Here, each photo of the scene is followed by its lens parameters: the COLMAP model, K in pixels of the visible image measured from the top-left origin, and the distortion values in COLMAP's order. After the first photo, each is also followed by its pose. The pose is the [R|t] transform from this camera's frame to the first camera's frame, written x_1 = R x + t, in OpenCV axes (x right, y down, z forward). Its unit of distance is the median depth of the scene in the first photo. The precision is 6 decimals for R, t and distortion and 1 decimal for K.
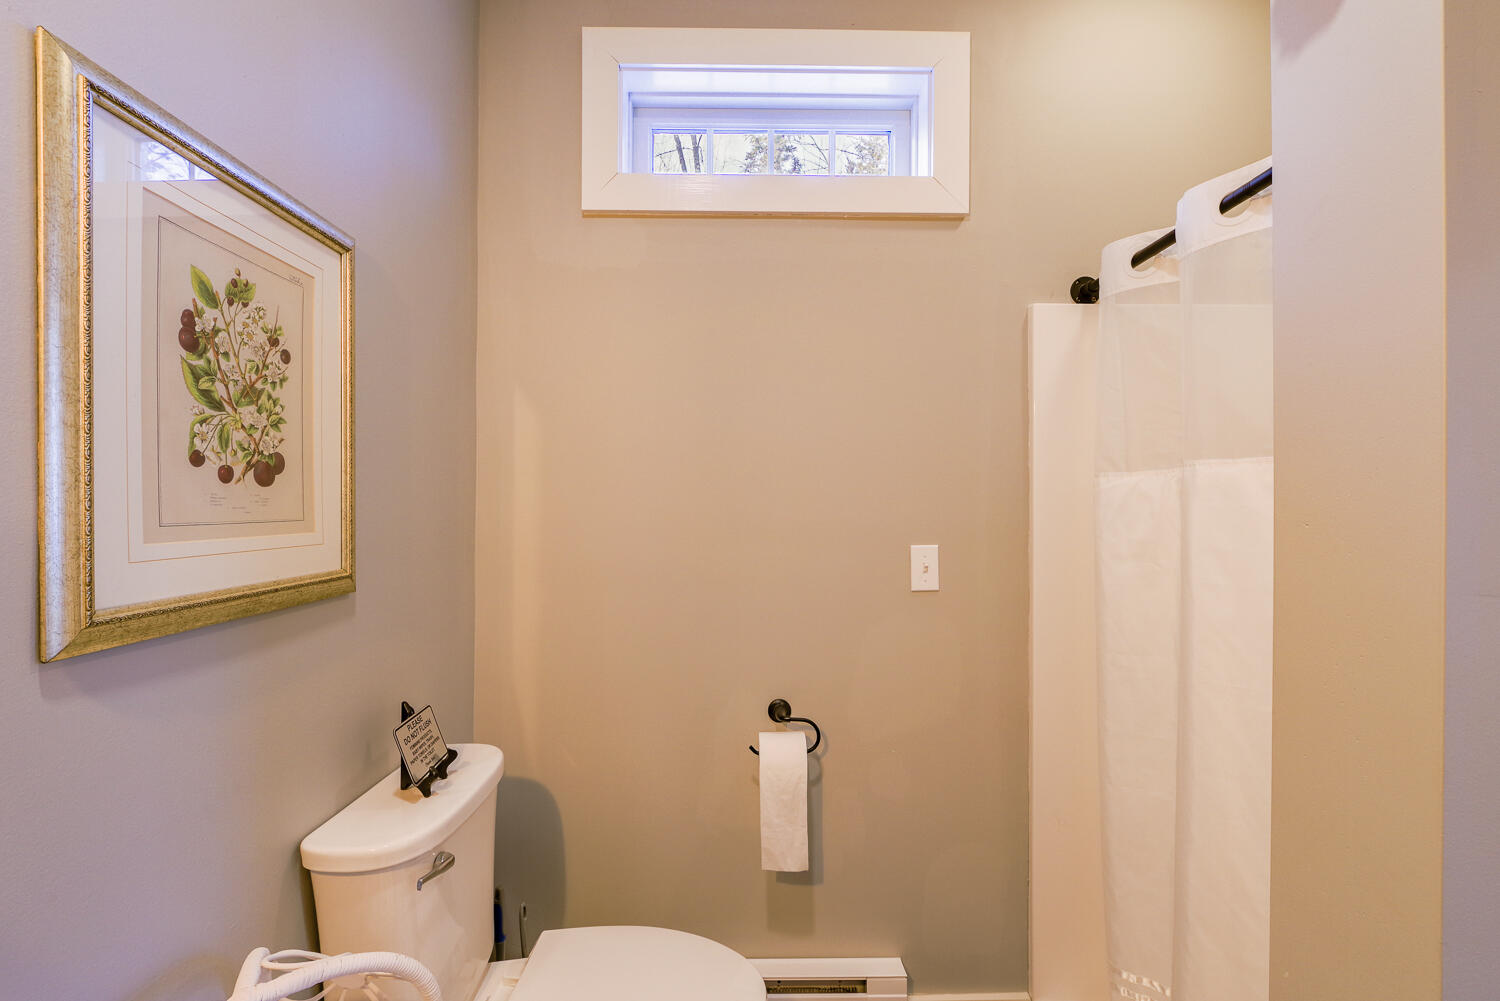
lens RADIAL K [[644.7, 0, 751.0], [0, 644.7, 509.2], [0, 0, 1]] dist [-0.014285, 0.000735]
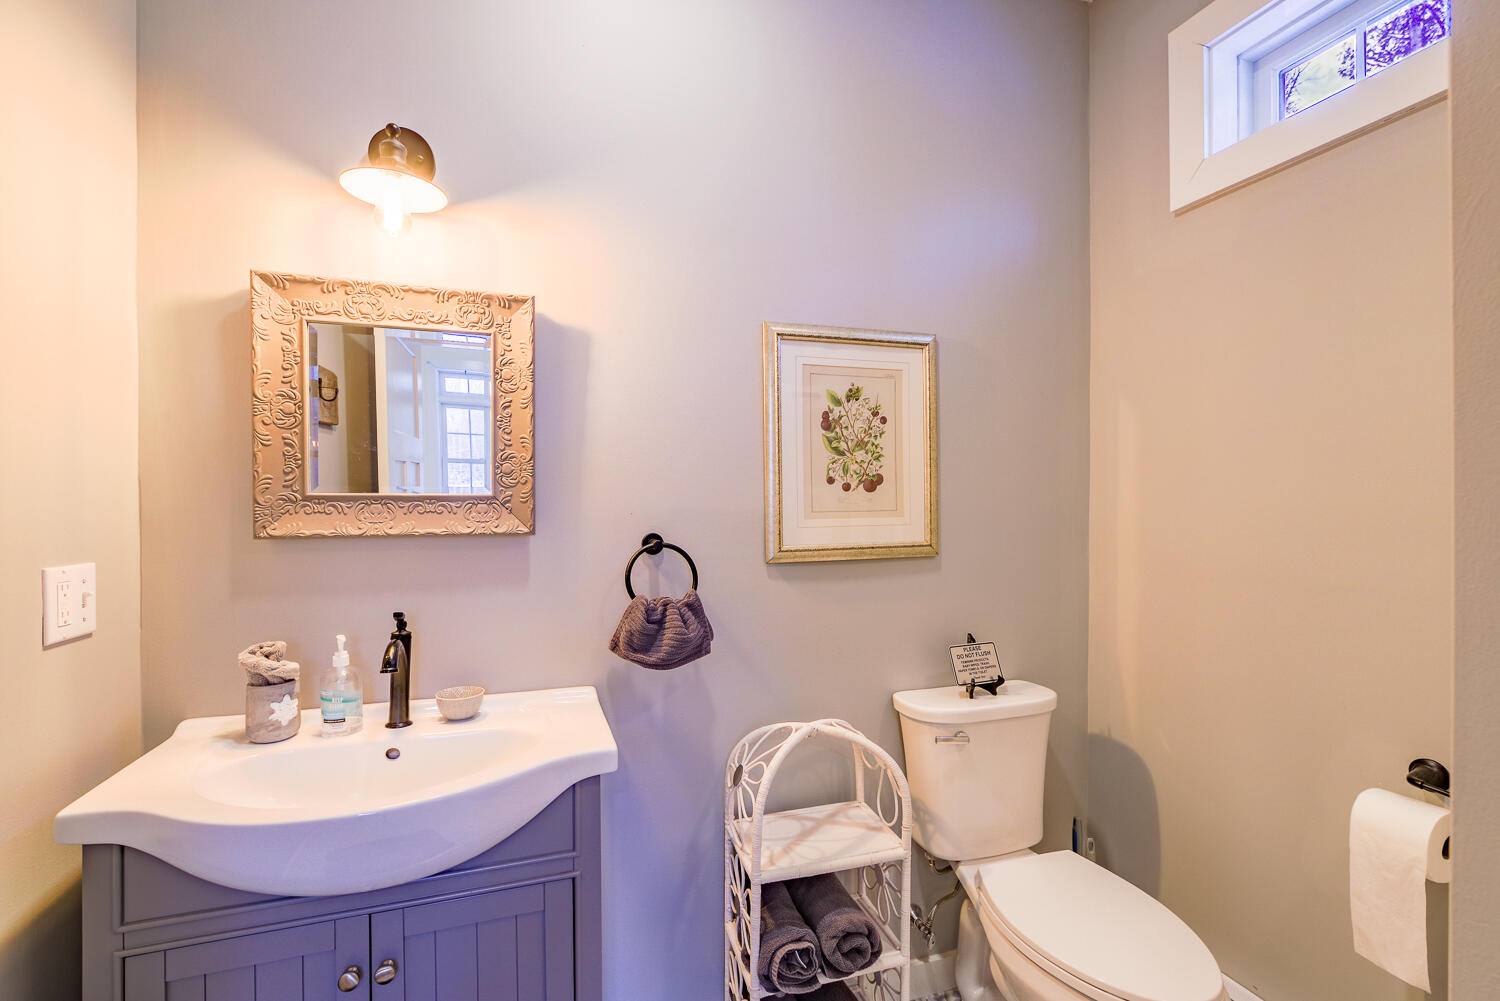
lens RADIAL K [[644.7, 0, 745.4], [0, 644.7, 503.3], [0, 0, 1]] dist [-0.014285, 0.000735]
pose [[0.316744, 0.000349, -0.948511, 0.937822], [0.004548, 0.999988, 0.001887, -0.008113], [0.948500, -0.004911, 0.316738, 0.050929]]
